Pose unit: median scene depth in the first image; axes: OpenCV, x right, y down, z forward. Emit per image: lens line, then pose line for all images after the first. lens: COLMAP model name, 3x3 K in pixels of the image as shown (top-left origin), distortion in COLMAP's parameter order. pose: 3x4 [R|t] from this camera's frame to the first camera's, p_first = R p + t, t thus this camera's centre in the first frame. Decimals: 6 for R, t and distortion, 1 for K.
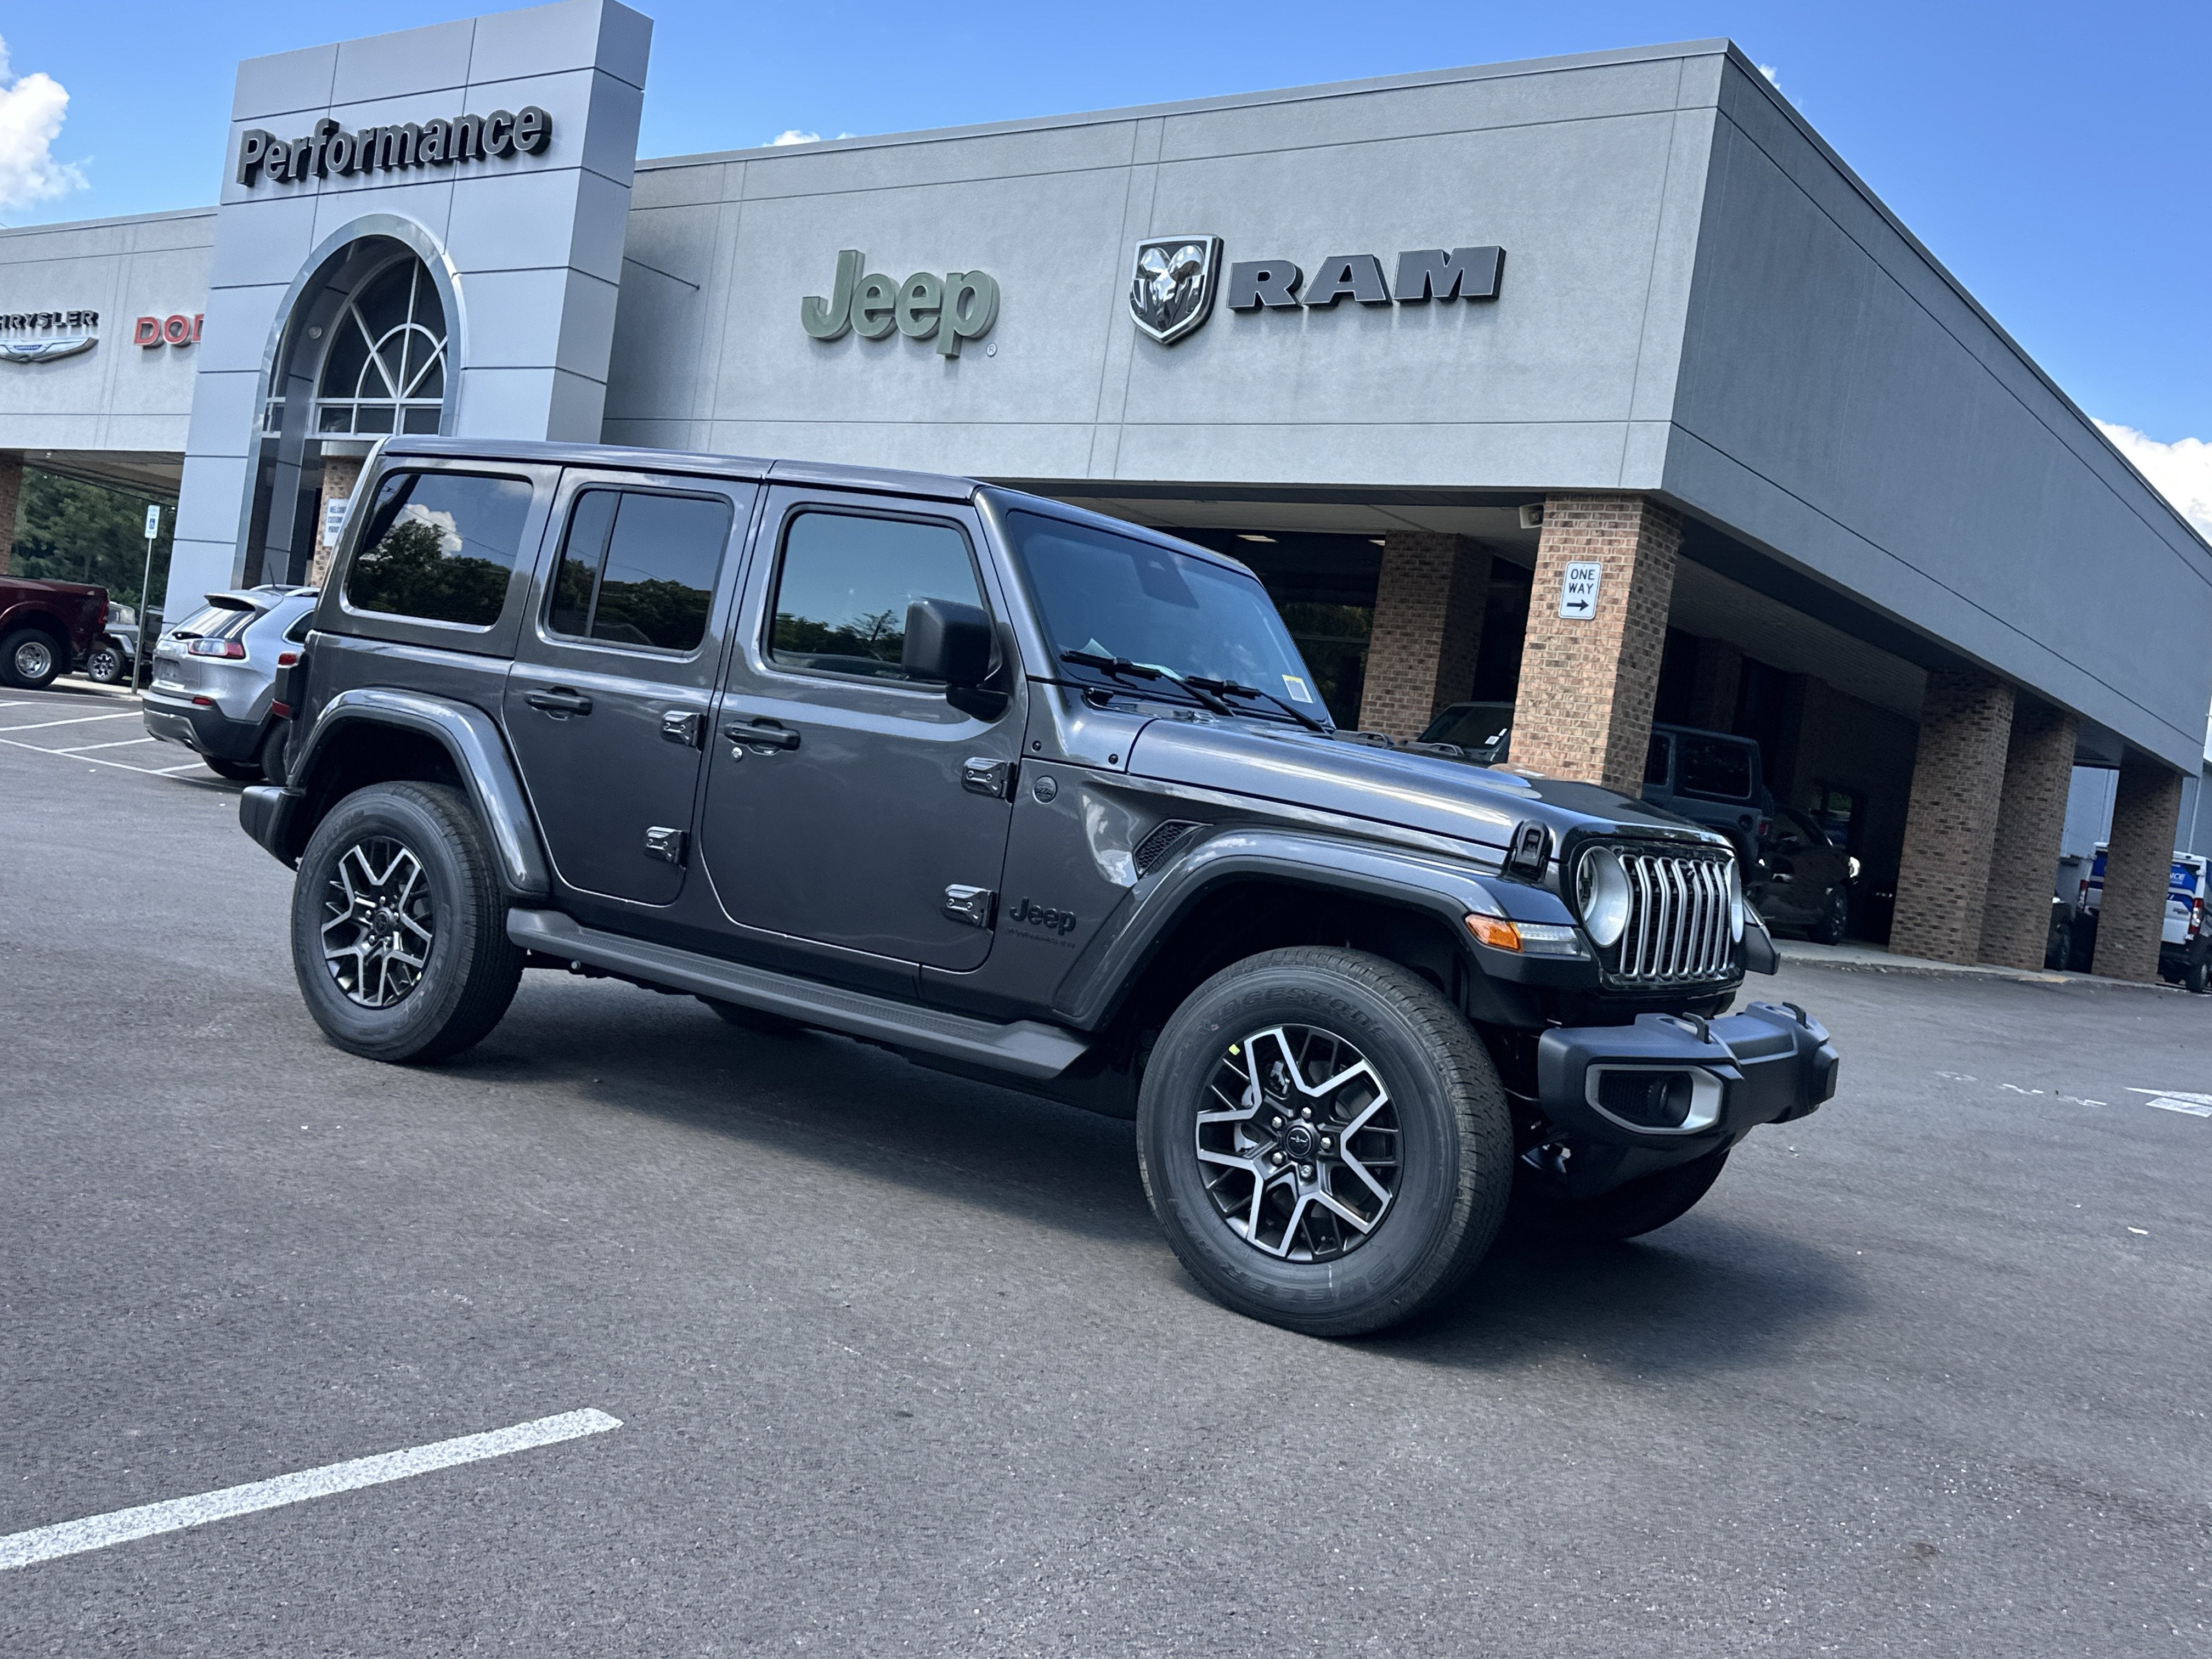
lens RADIAL K [[2056.3, 0, 1080.2], [0, 2056.3, 800.0], [0, 0, 1]] dist [0.185185, -0.399071]
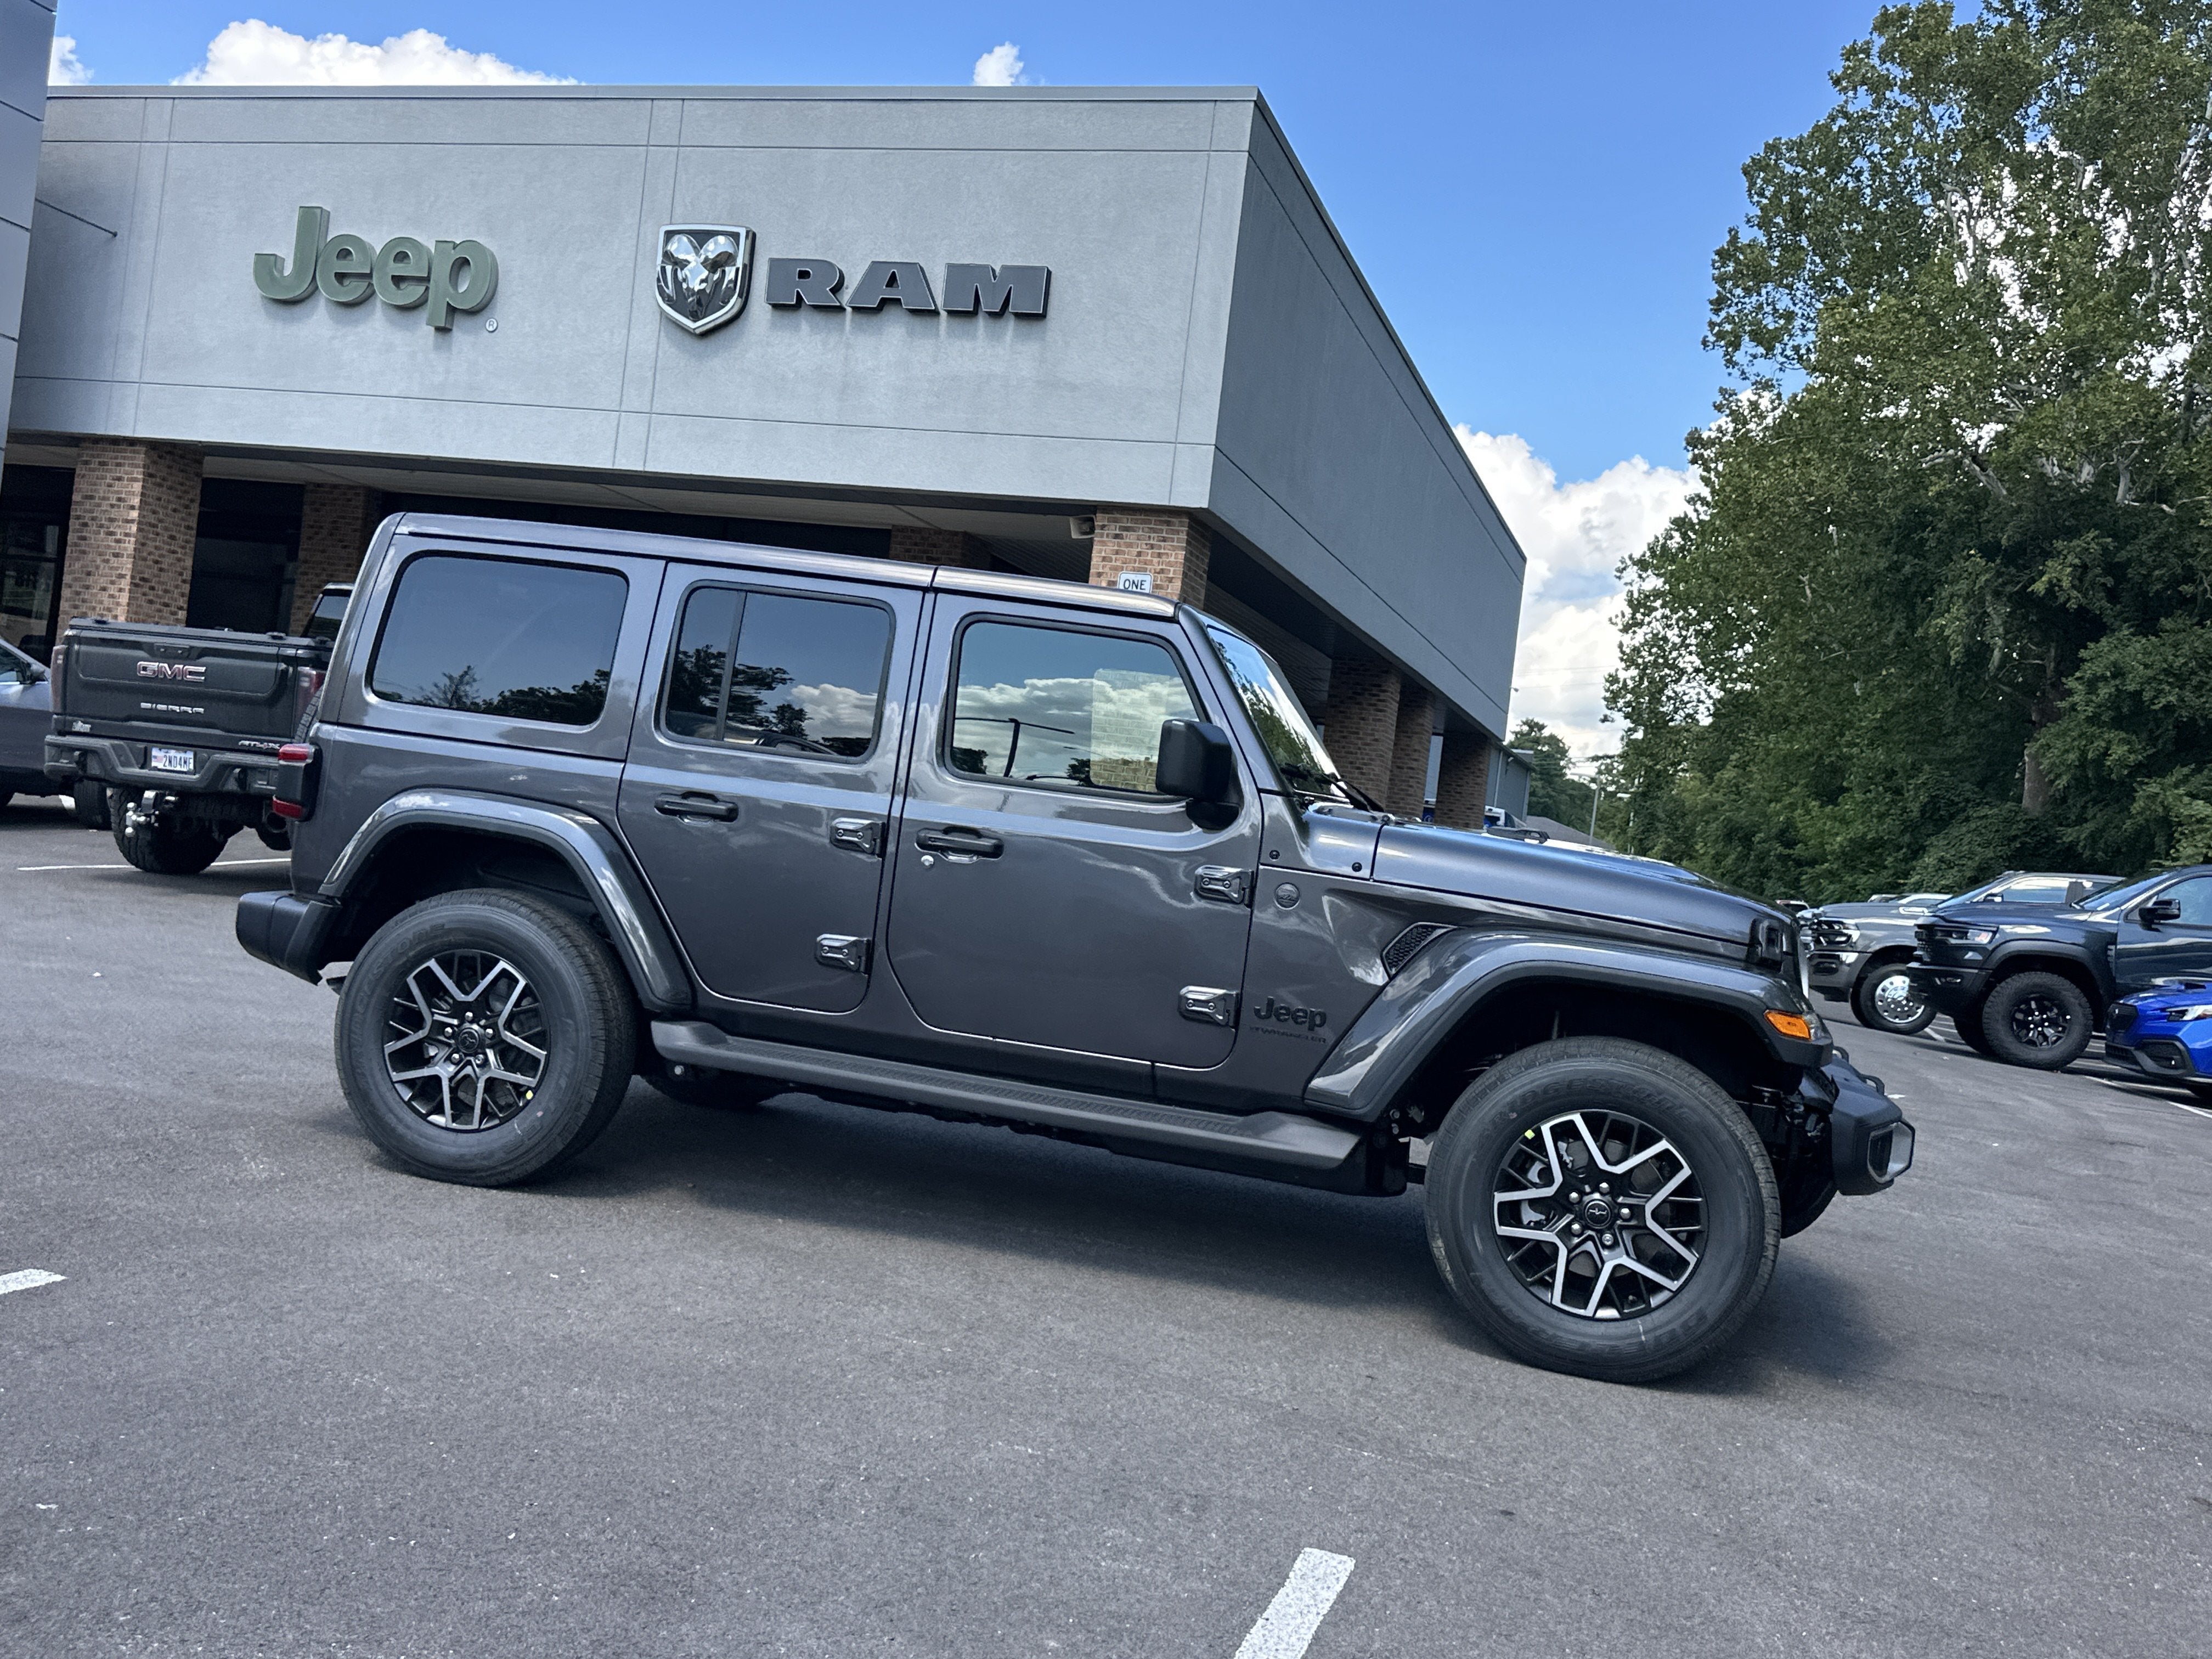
lens RADIAL K [[2064.9, 0, 1082.7], [0, 2064.9, 807.2], [0, 0, 1]] dist [0.171003, -0.354952]
pose [[0.940848, -0.027770, 0.337688, -0.139744], [0.018972, 0.999390, 0.029327, -0.024706], [-0.338297, -0.021186, 0.940801, 0.006786]]
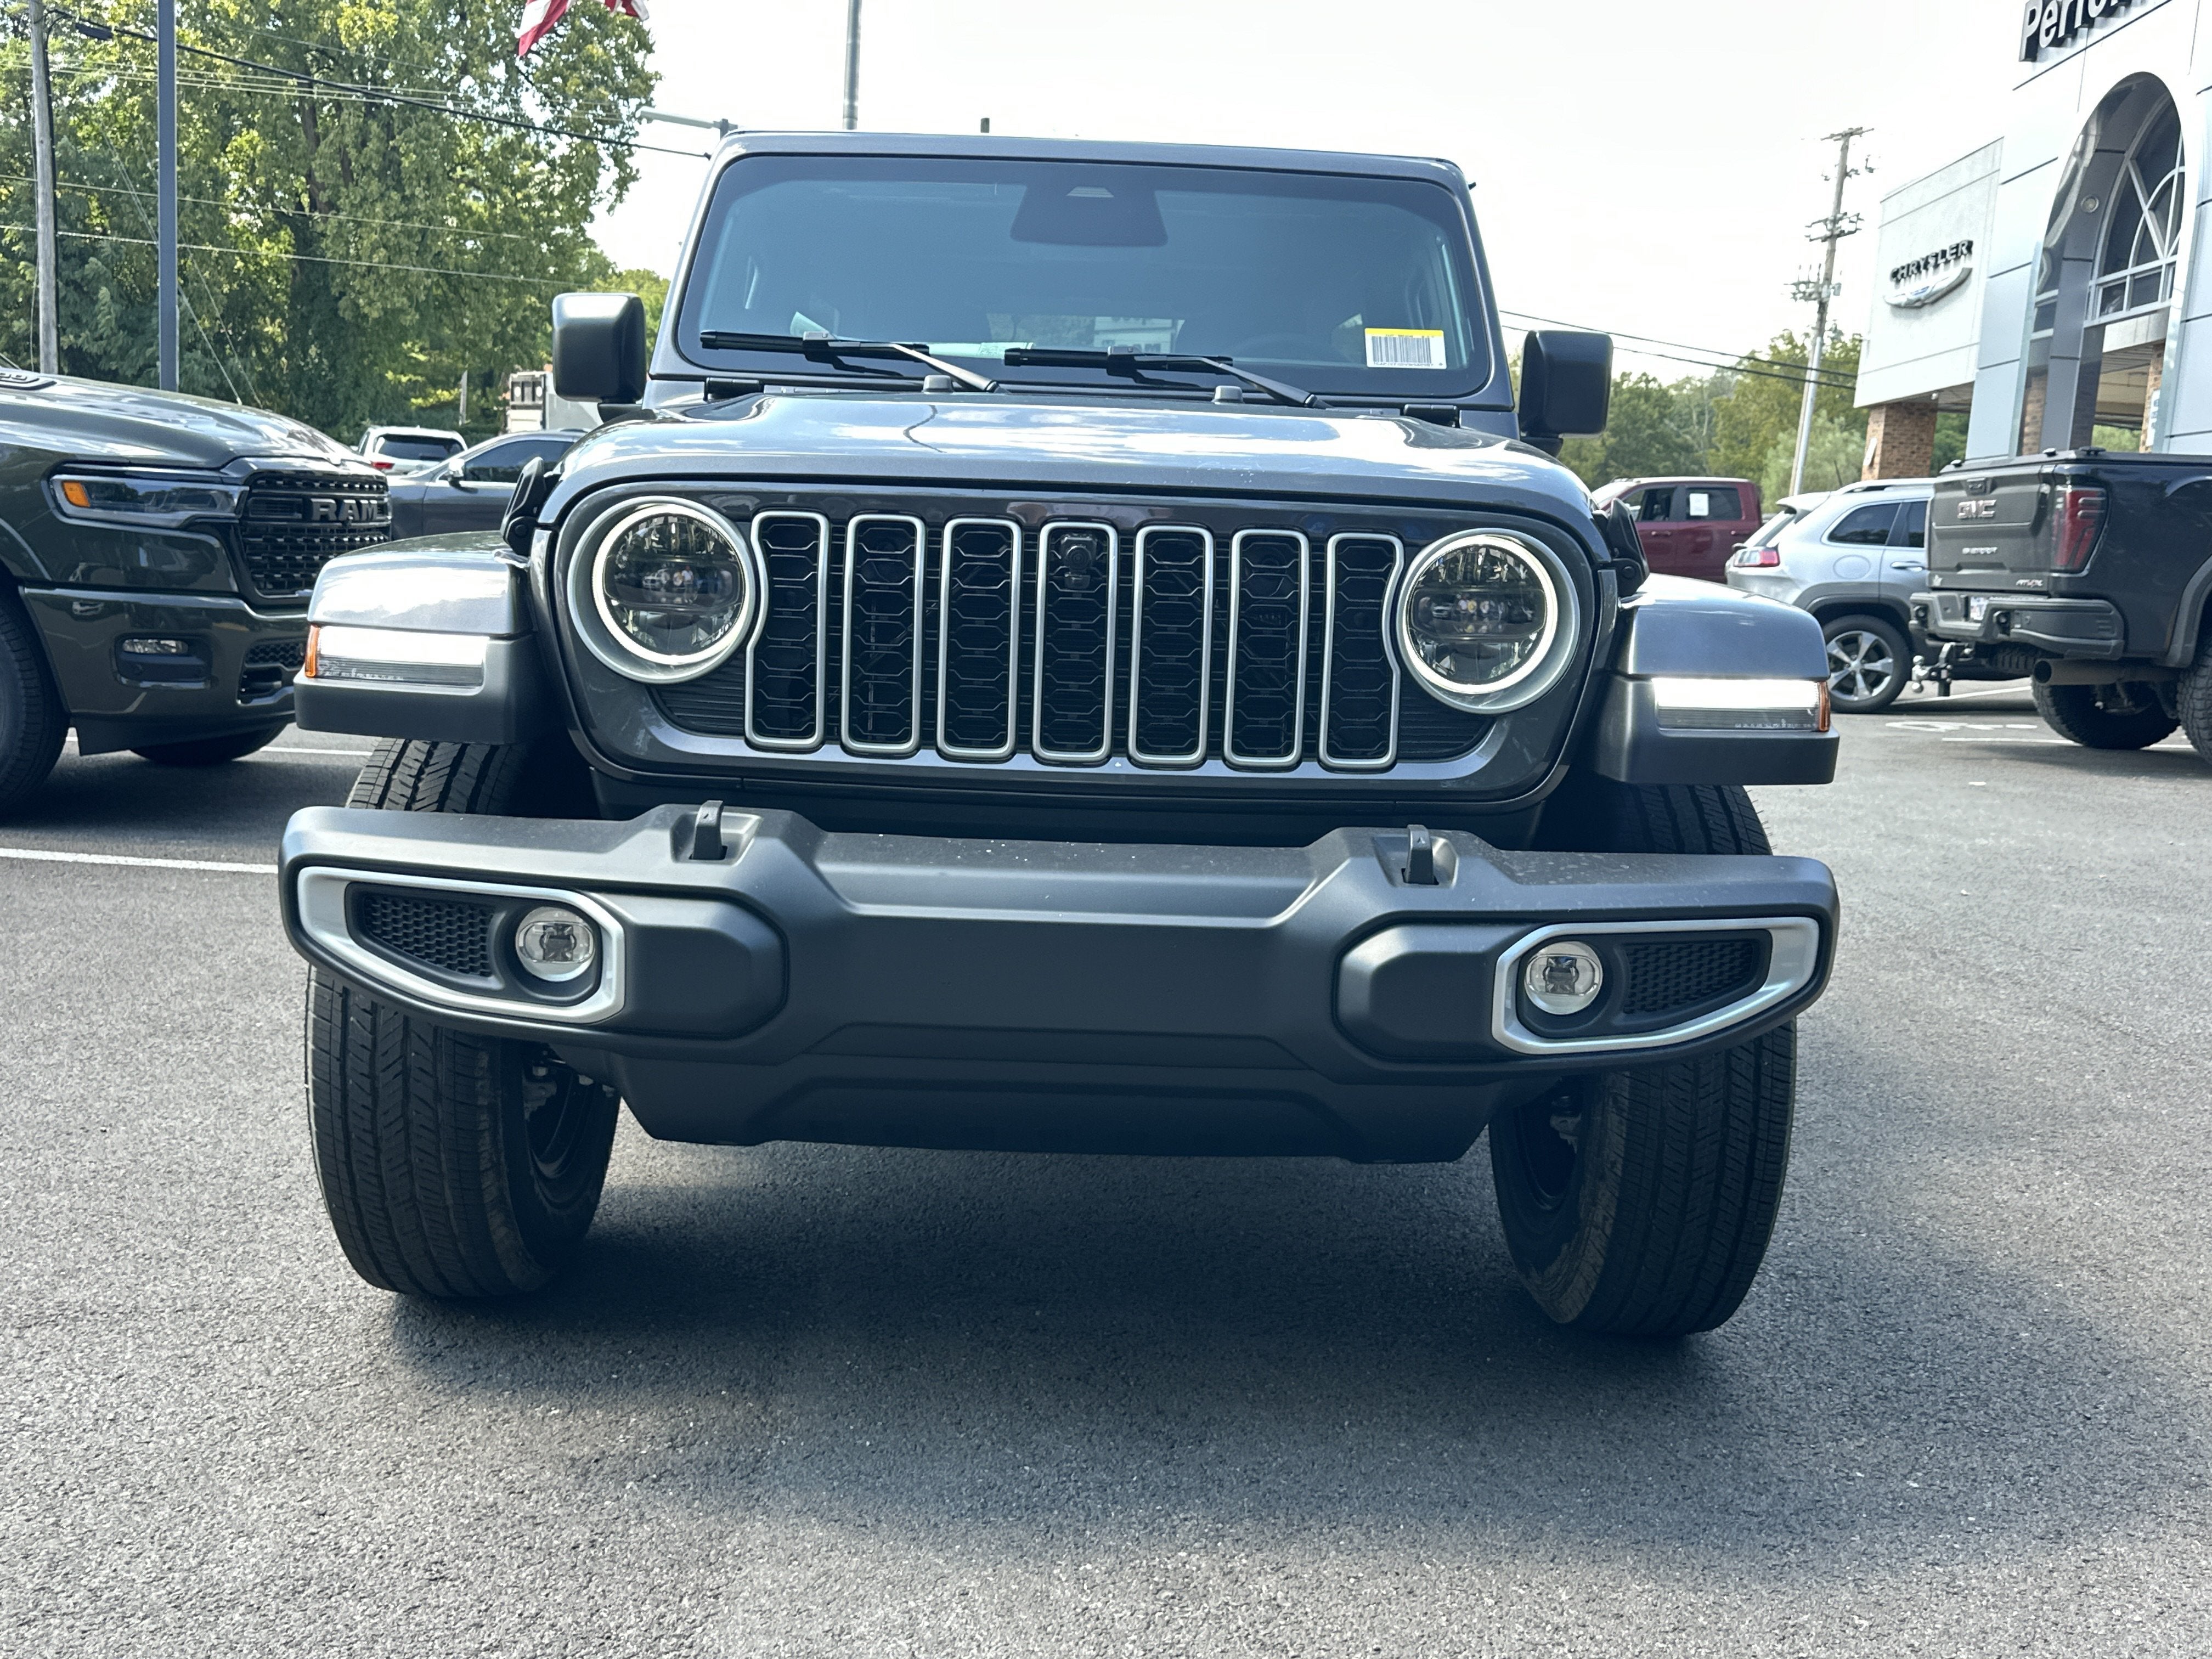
lens RADIAL K [[2047.9, 0, 1106.0], [0, 2047.9, 829.5], [0, 0, 1]] dist [0.173214, -0.318948]
pose [[0.565102, 0.010456, -0.824955, 0.199147], [0.013771, 0.999661, 0.022104, 0.025796], [0.824906, -0.023851, 0.564766, 0.206678]]
